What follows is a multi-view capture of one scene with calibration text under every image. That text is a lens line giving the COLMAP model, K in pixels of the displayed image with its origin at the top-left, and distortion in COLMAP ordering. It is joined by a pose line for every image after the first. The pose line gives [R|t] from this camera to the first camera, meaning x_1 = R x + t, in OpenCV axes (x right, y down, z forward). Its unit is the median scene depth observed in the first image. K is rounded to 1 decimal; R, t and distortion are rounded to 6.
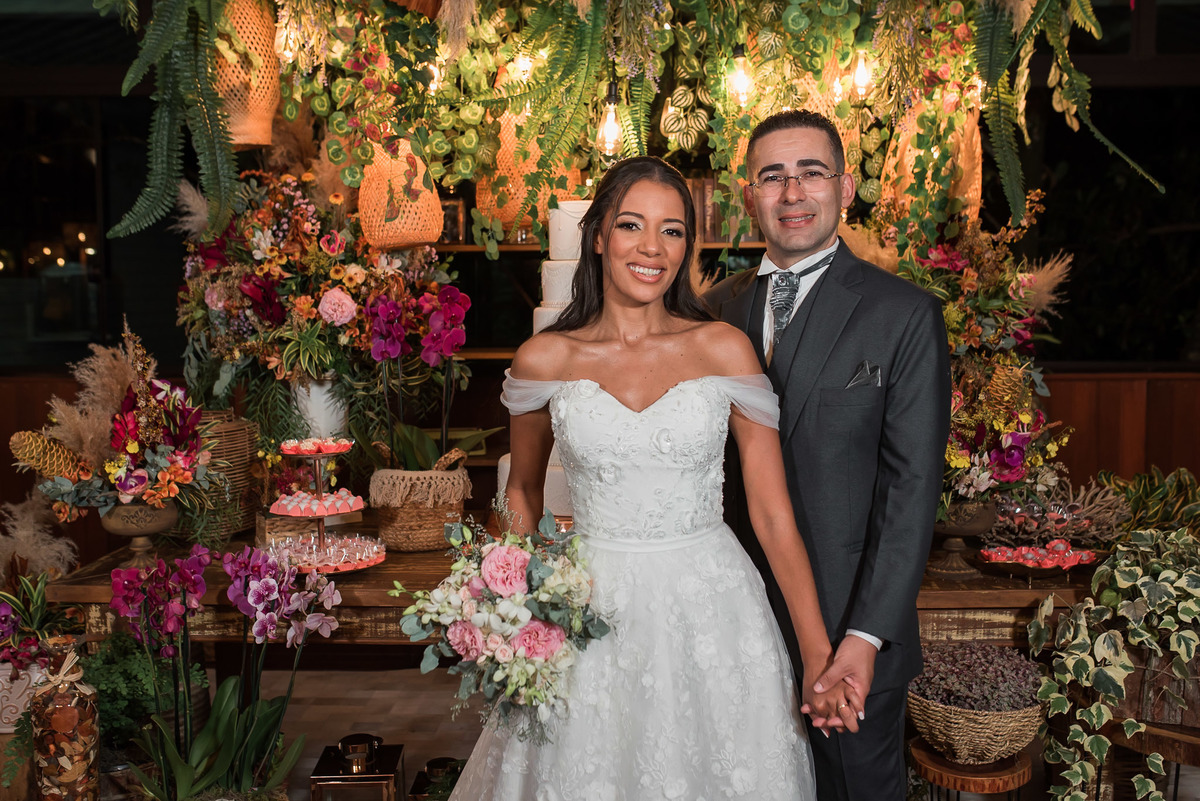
lens RADIAL K [[1222.0, 0, 581.6], [0, 1222.0, 408.1], [0, 0, 1]] dist [-0.060359, 0.092416]
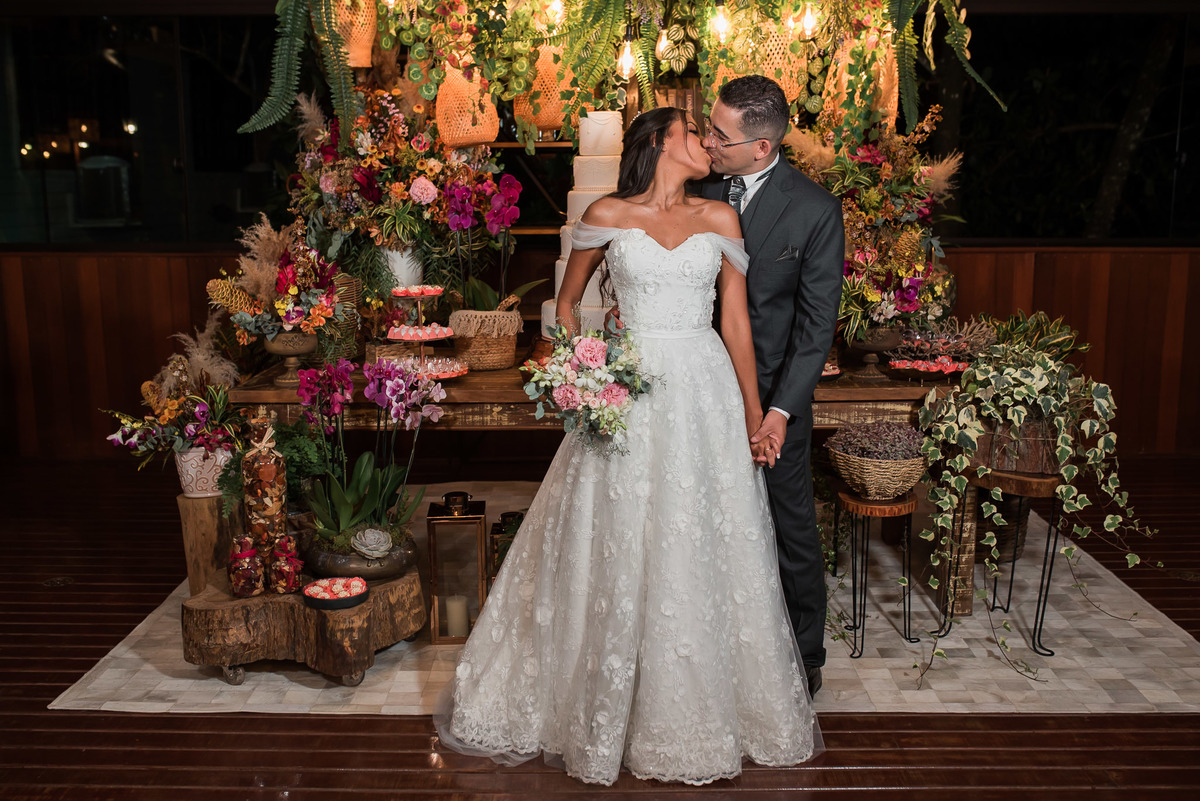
lens RADIAL K [[1222.0, 0, 581.6], [0, 1222.0, 408.1], [0, 0, 1]] dist [-0.060359, 0.092416]
pose [[0.999175, -0.006810, 0.040035, -0.085535], [0.003331, 0.996261, 0.086329, 0.043463], [-0.040474, -0.086124, 0.995462, -0.393028]]
